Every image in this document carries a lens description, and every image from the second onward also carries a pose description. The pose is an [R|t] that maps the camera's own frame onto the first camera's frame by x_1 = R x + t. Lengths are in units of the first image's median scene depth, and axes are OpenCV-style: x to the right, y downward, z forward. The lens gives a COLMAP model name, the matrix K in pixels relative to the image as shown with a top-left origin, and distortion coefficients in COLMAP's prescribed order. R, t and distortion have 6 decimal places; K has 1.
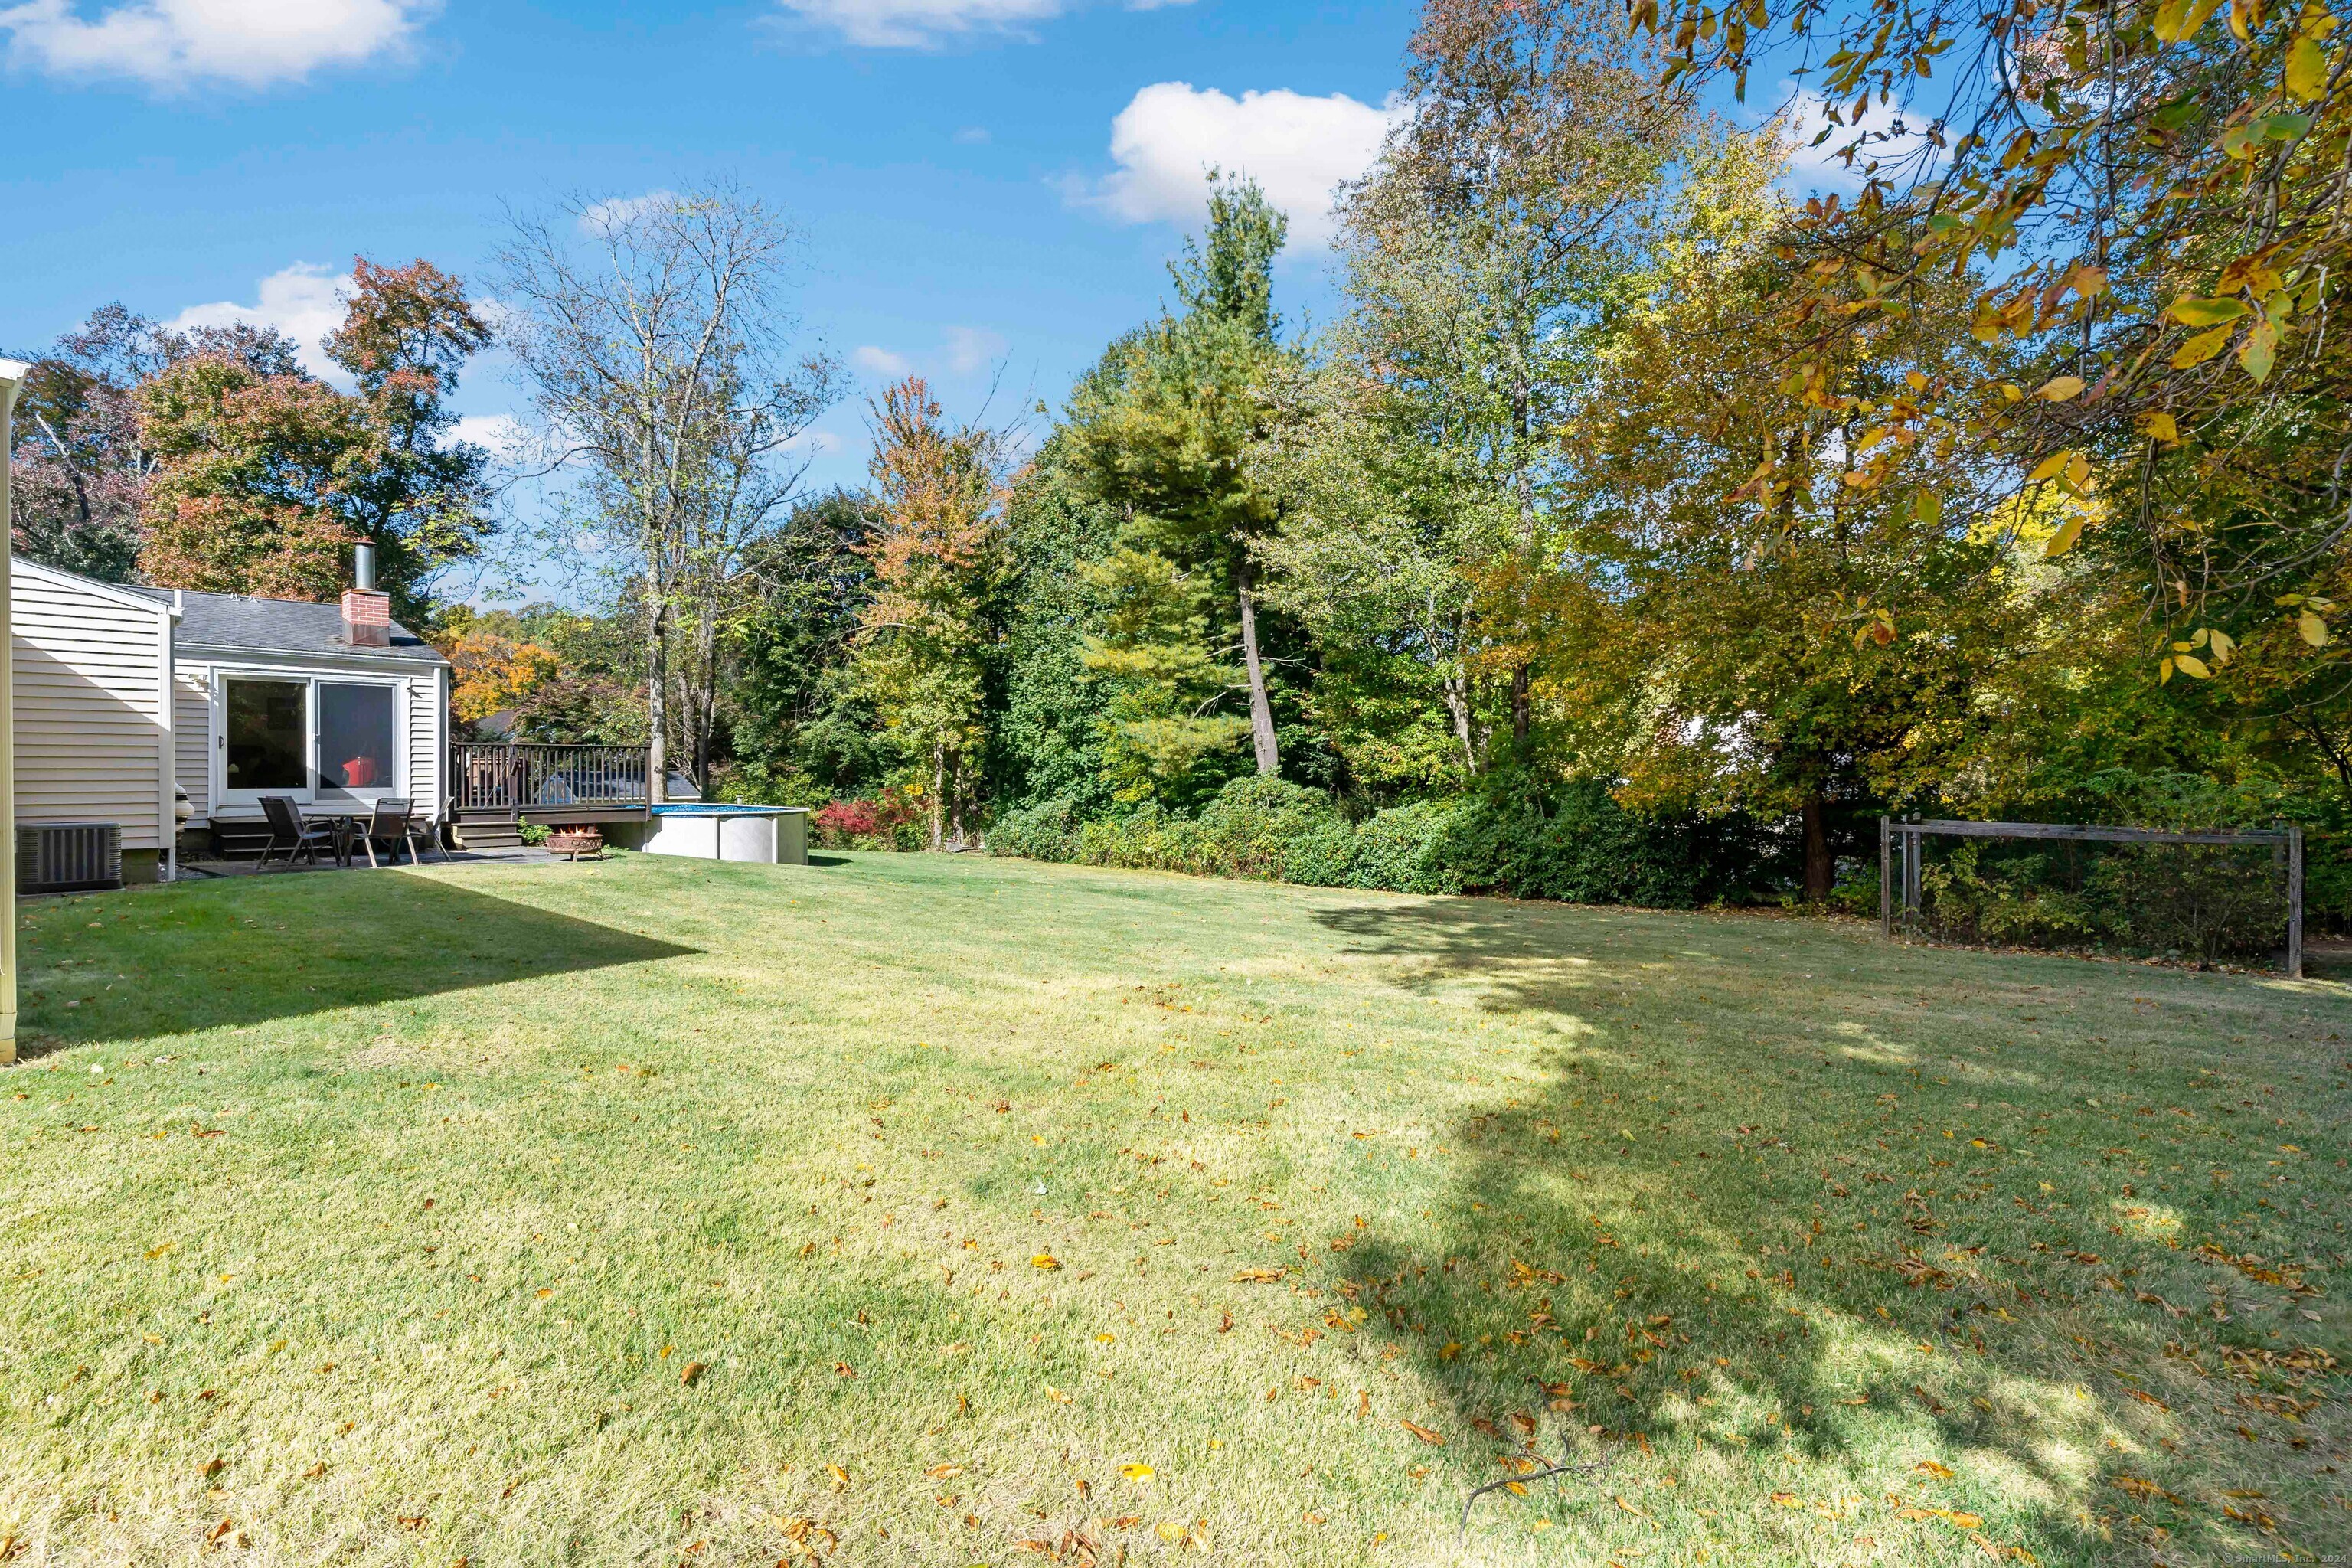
lens RADIAL K [[1205.4, 0, 1159.6], [0, 1205.4, 782.9], [0, 0, 1]] dist [-0.004515, 0.000037]
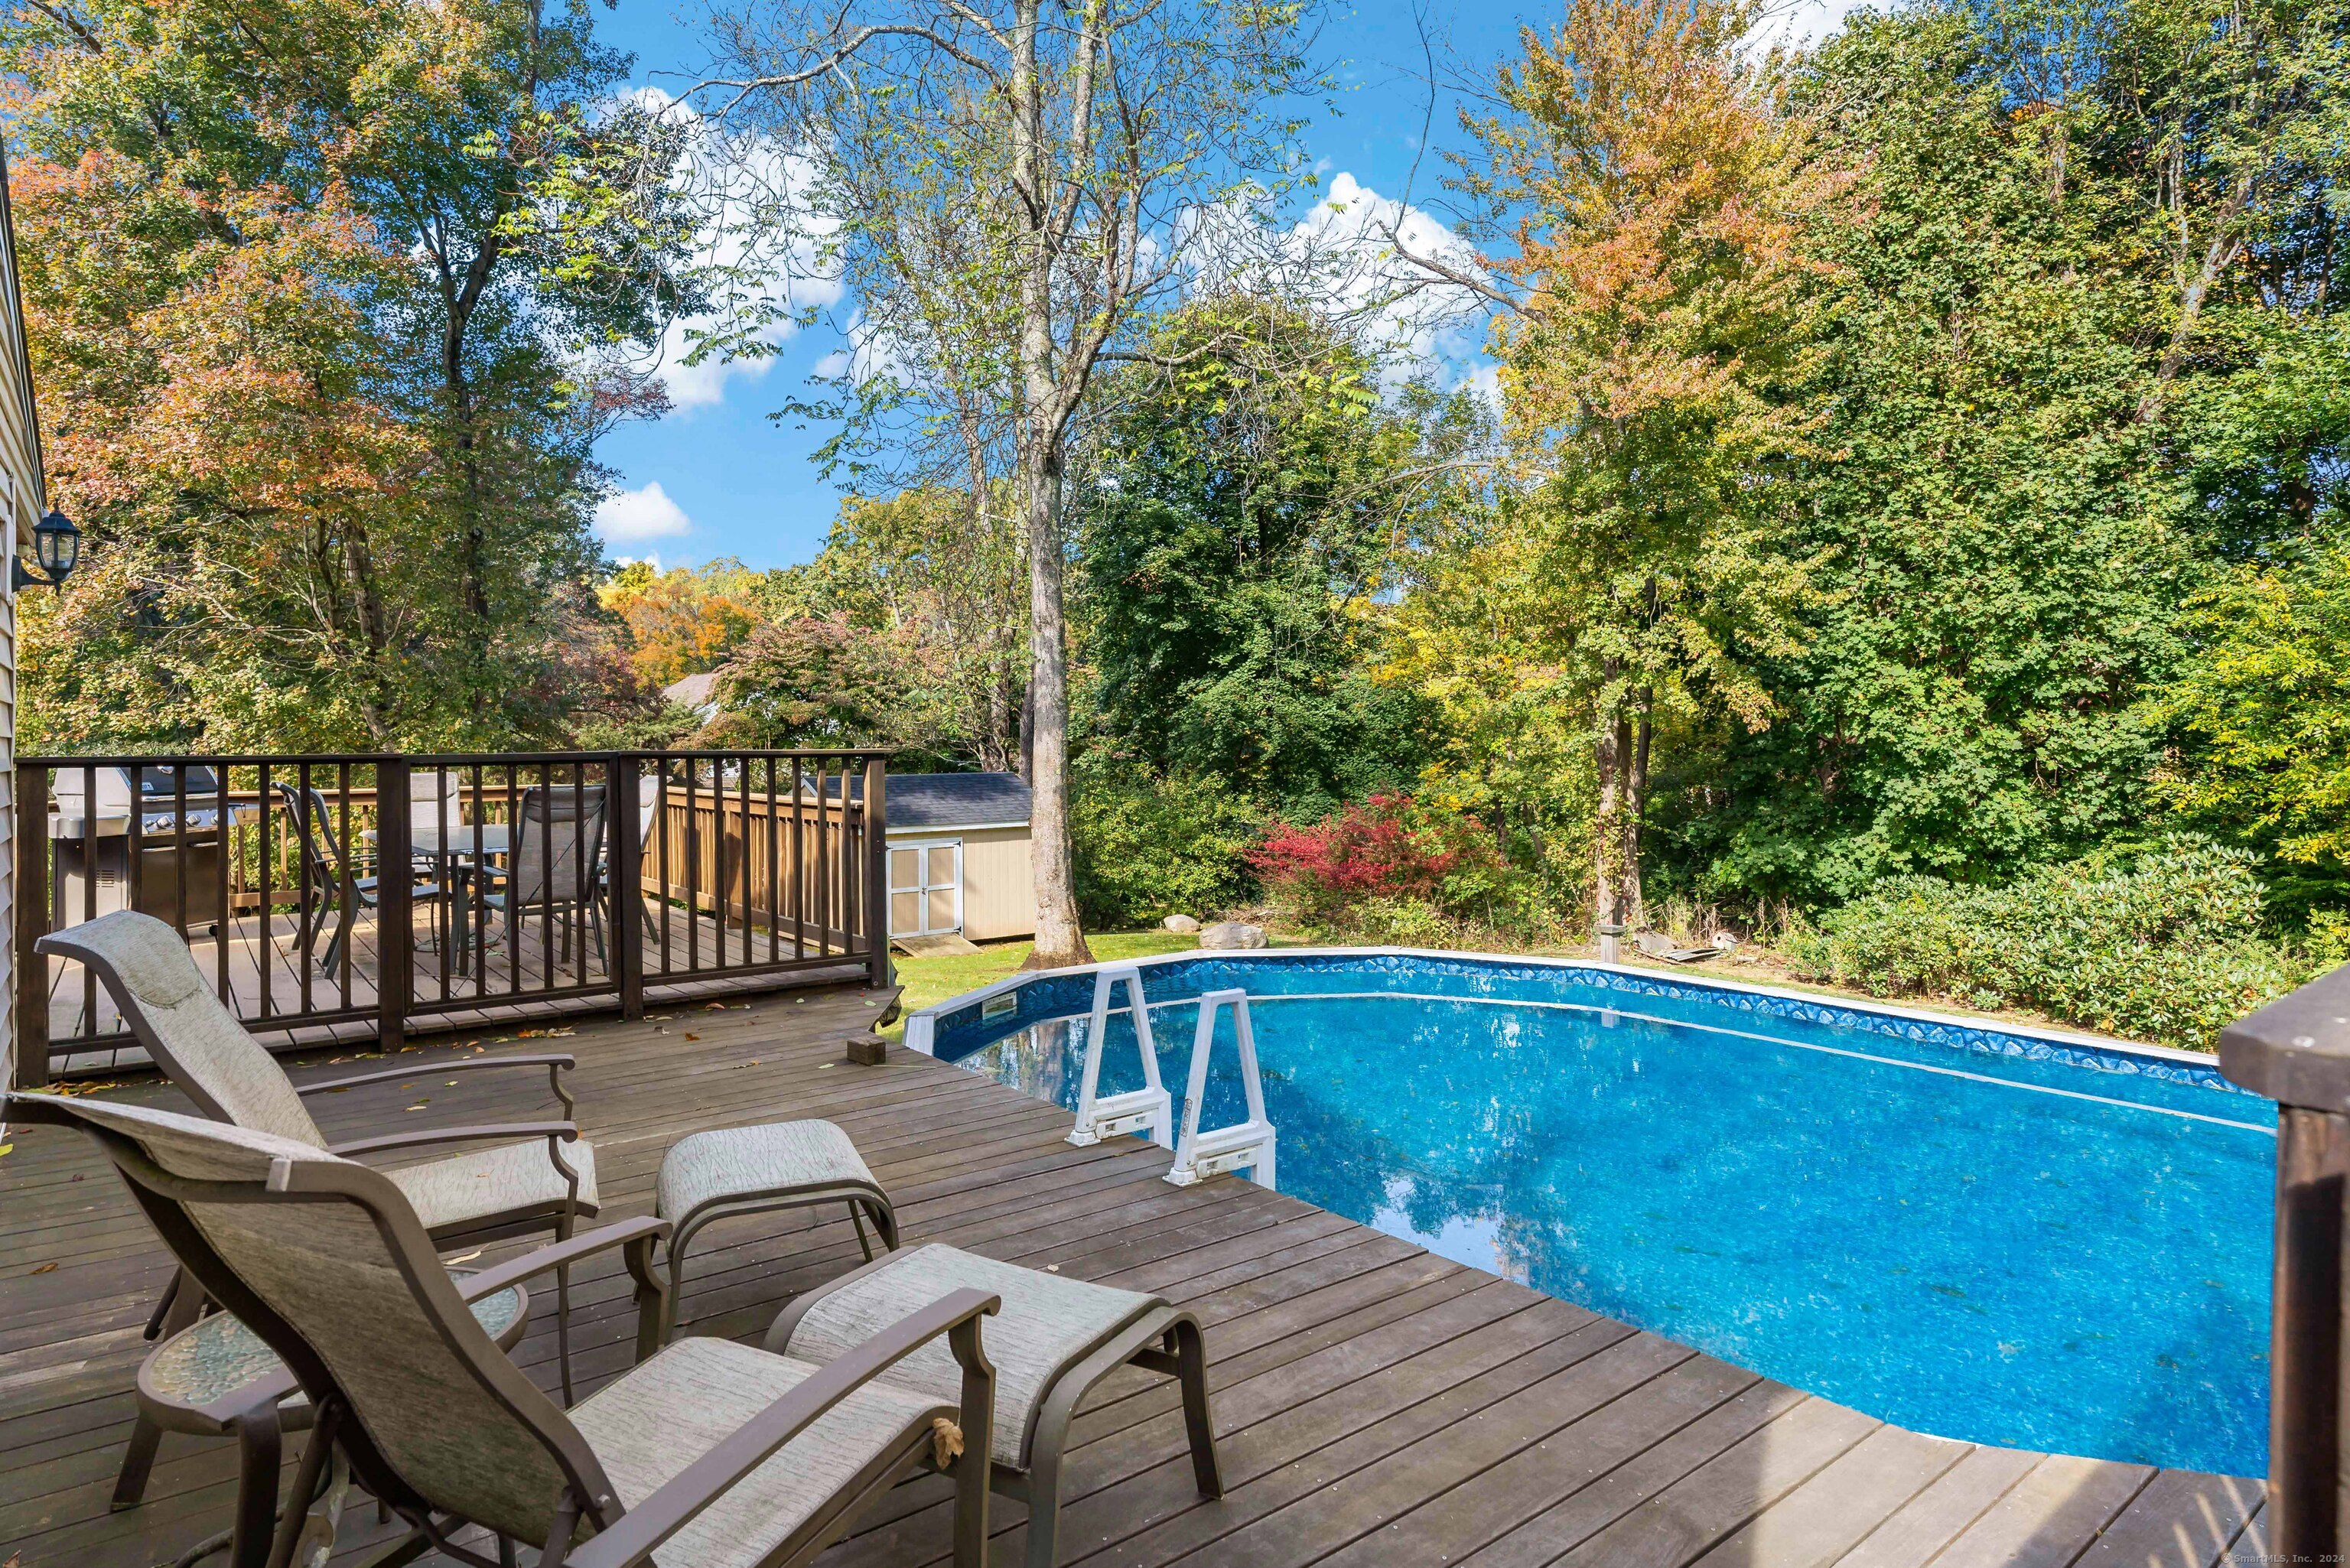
lens RADIAL K [[1324.4, 0, 1170.3], [0, 1324.4, 752.2], [0, 0, 1]] dist [0.007898, -0.002560]
pose [[0.989108, -0.009678, -0.146872, -0.280601], [0.009661, 0.999953, -0.000828, -0.019647], [0.146873, -0.000600, 0.989155, 0.486620]]
